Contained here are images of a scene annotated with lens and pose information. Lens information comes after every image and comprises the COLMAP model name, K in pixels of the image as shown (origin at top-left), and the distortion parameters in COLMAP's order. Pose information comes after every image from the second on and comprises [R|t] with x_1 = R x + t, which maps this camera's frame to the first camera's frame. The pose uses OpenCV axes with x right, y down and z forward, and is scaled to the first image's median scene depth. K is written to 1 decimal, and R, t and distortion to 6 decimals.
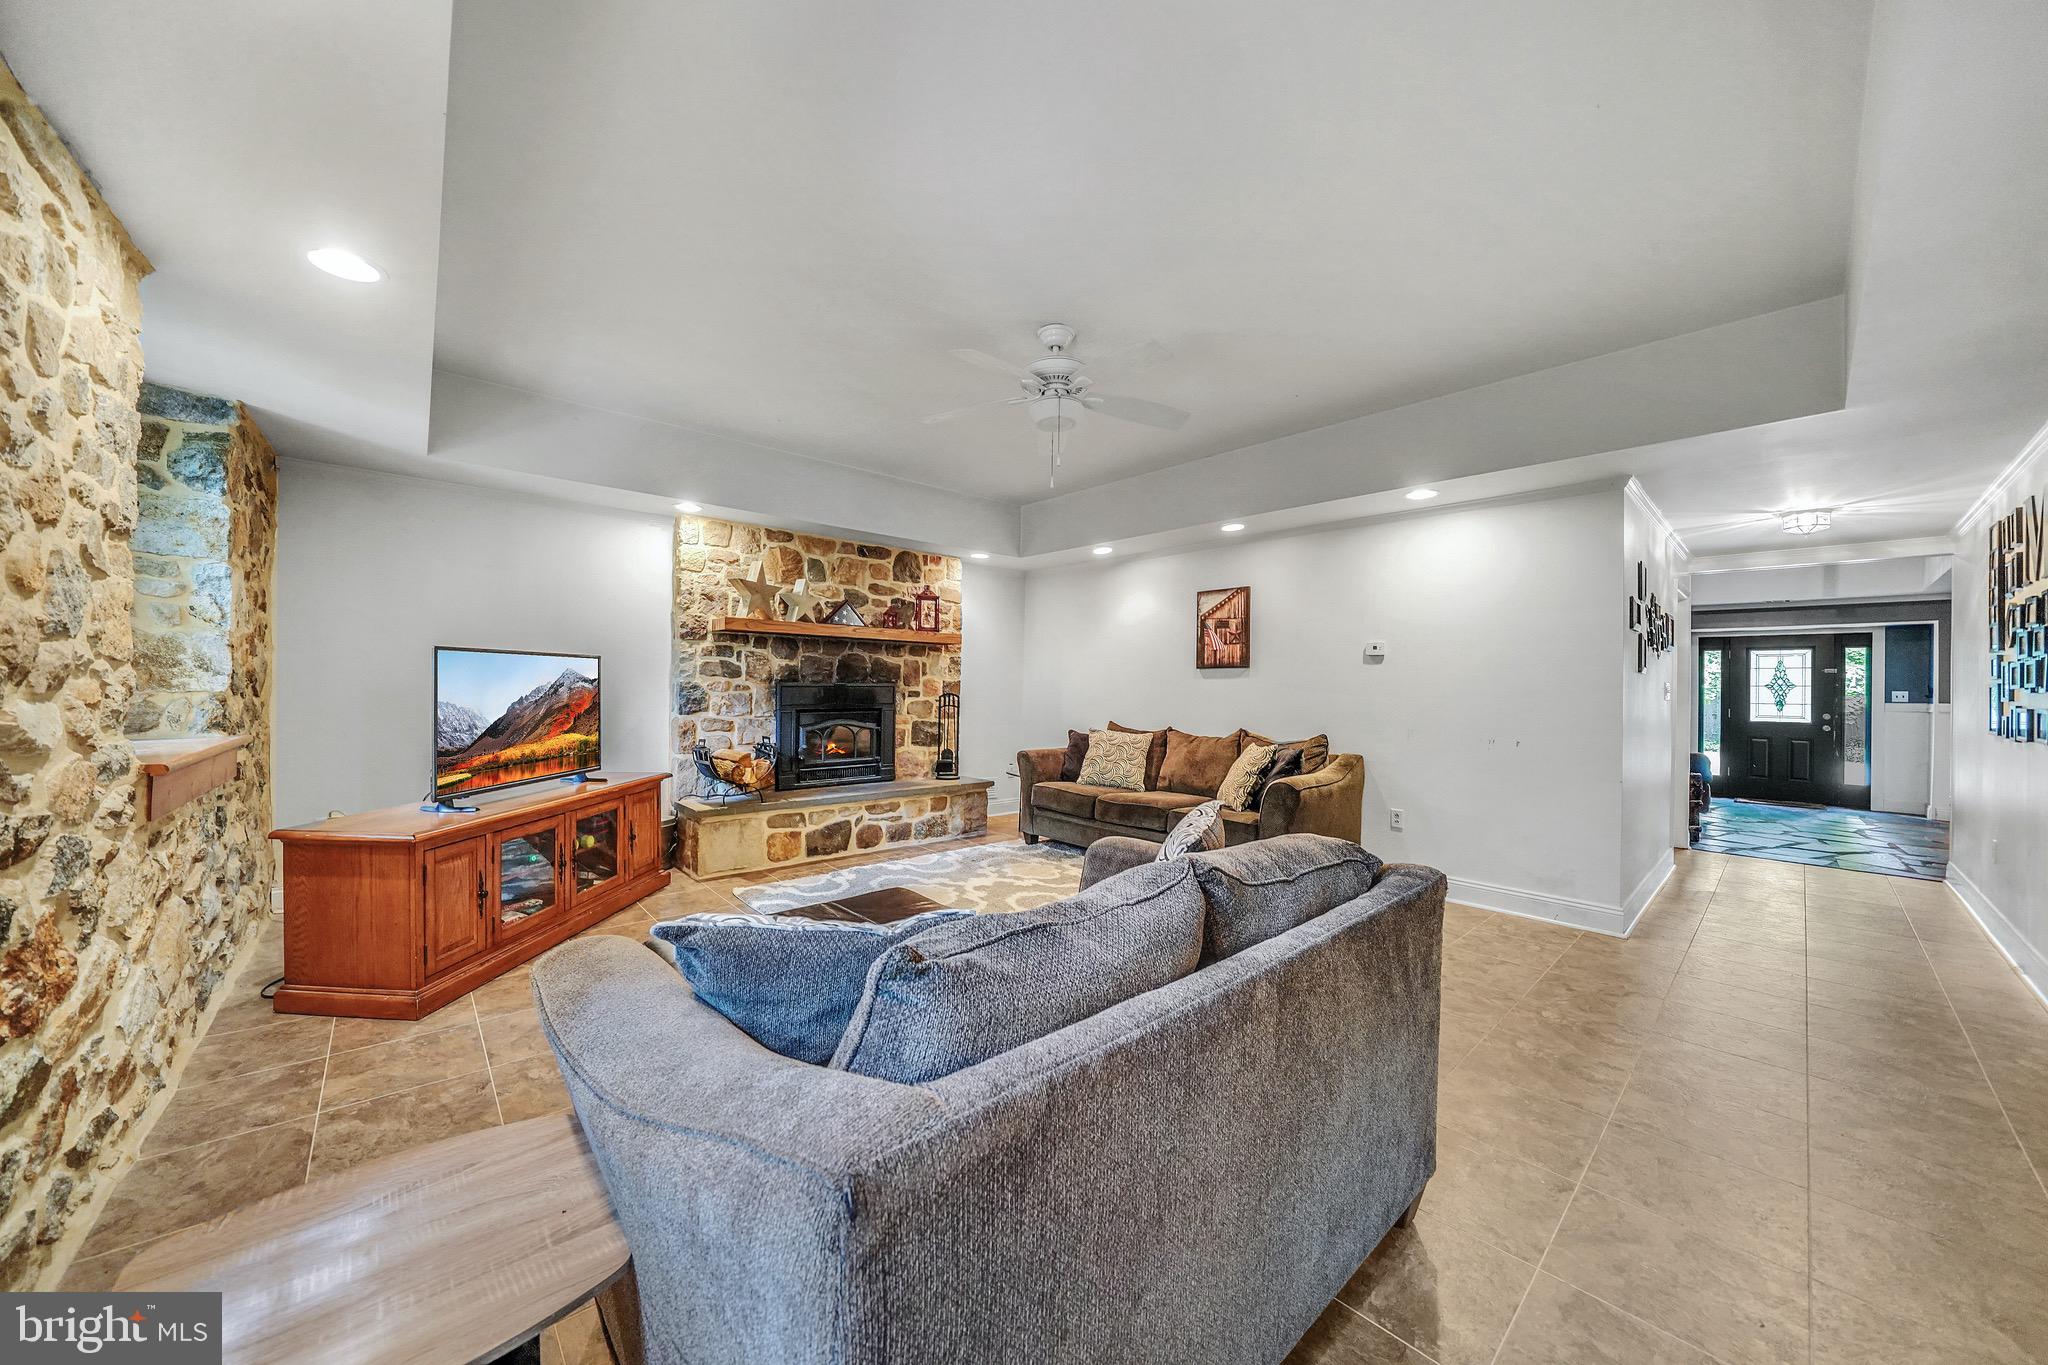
lens RADIAL K [[705.6, 0, 1020.5], [0, 705.6, 686.1], [0, 0, 1]] dist [-0.015152, -0.000214]
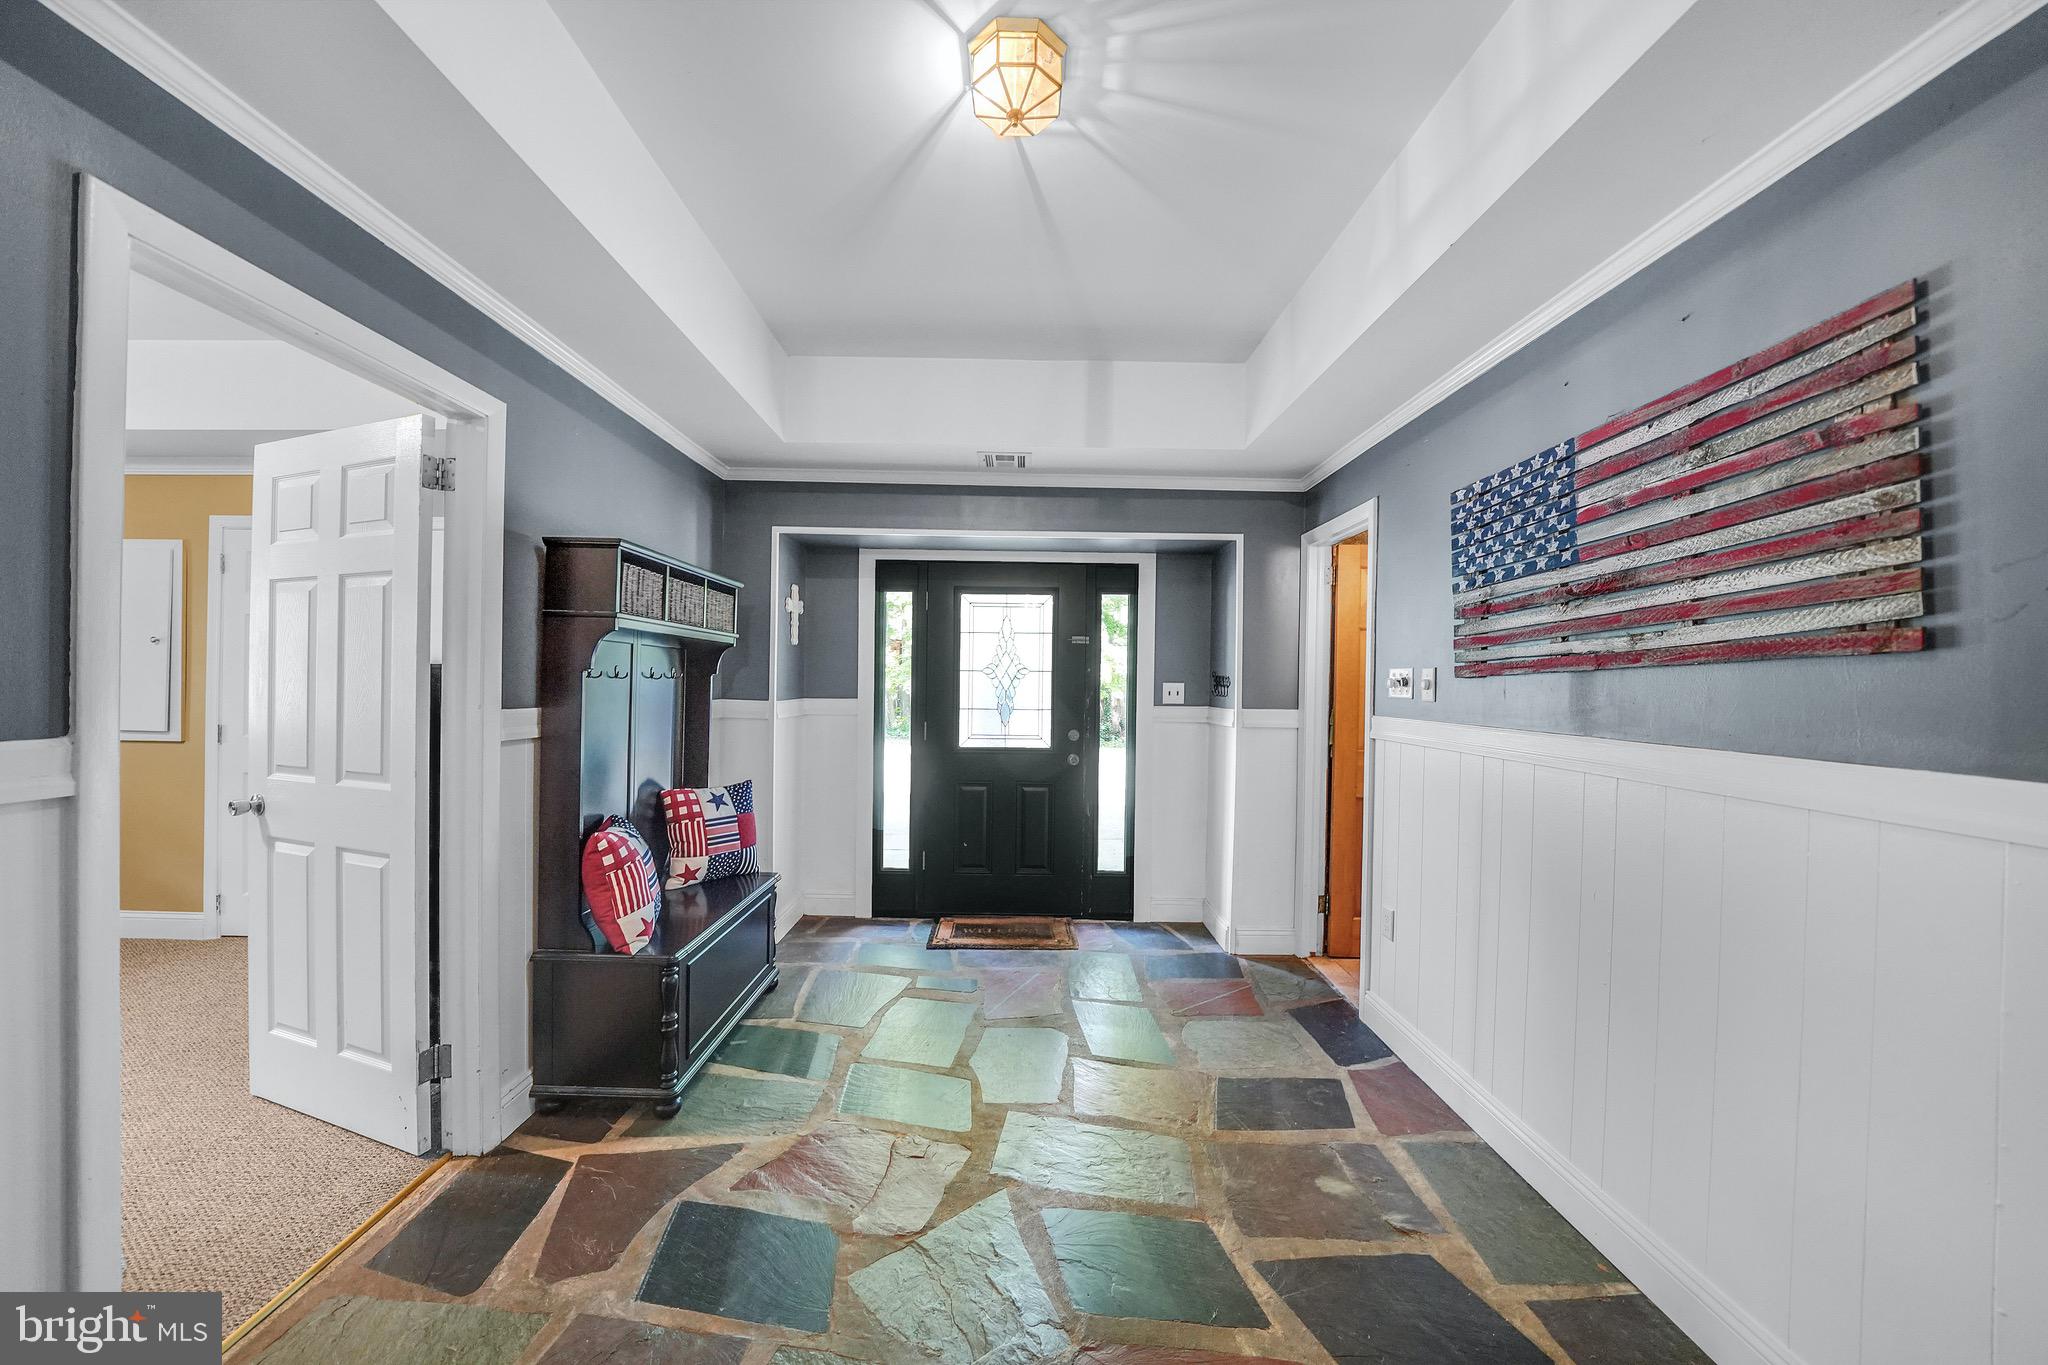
lens RADIAL K [[705.6, 0, 1023.3], [0, 705.6, 691.0], [0, 0, 1]] dist [-0.015152, -0.000214]
pose [[0.644422, 0.001240, 0.764669, 0.518465], [-0.007870, 0.999956, 0.005011, 0.007274], [-0.764630, -0.009247, 0.644403, 0.478943]]
